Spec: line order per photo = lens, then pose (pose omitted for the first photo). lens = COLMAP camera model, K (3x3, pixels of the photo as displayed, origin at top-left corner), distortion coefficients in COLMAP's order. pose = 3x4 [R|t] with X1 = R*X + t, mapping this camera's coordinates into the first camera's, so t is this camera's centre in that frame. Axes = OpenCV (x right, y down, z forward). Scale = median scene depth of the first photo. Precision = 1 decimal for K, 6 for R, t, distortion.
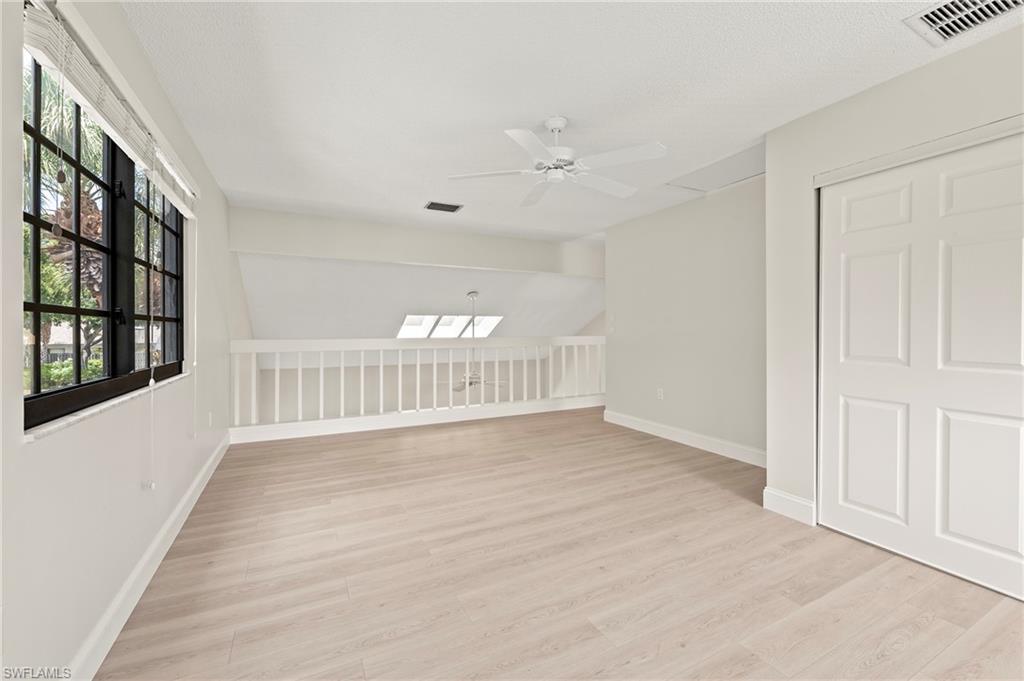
lens RADIAL K [[416.4, 0, 508.2], [0, 416.4, 334.8], [0, 0, 1]] dist [-0.001378, -0.001945]
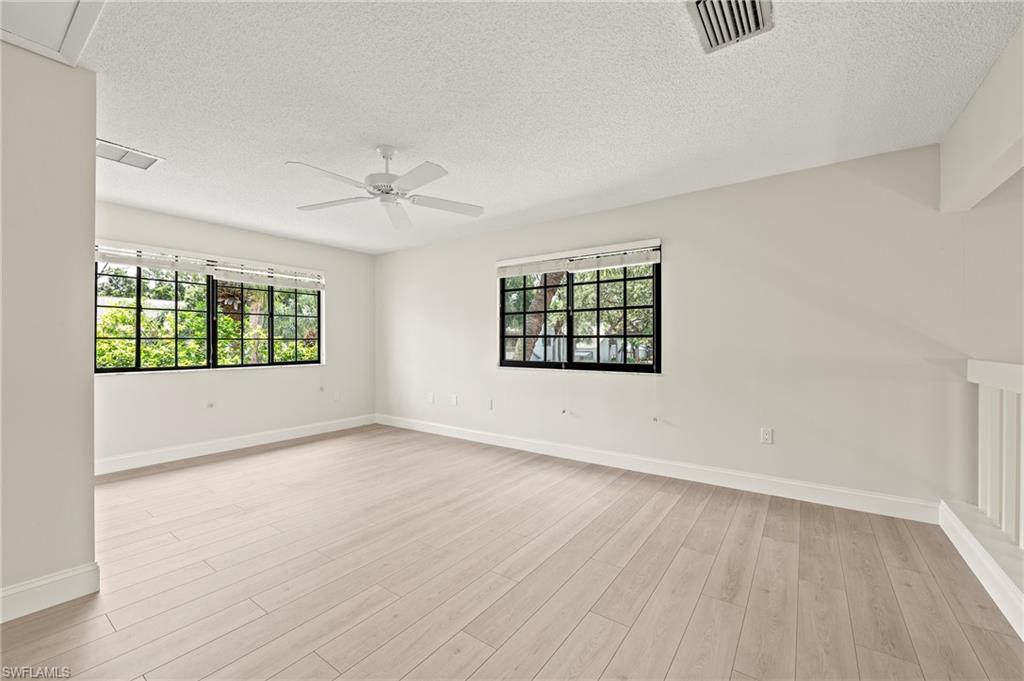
lens RADIAL K [[416.4, 0, 504.2], [0, 416.4, 341.3], [0, 0, 1]] dist [-0.001378, -0.001945]
pose [[-0.894562, -0.003460, -0.446931, 0.346395], [-0.006699, 0.999962, 0.005667, -0.023085], [0.446894, 0.008063, -0.894551, 2.252015]]
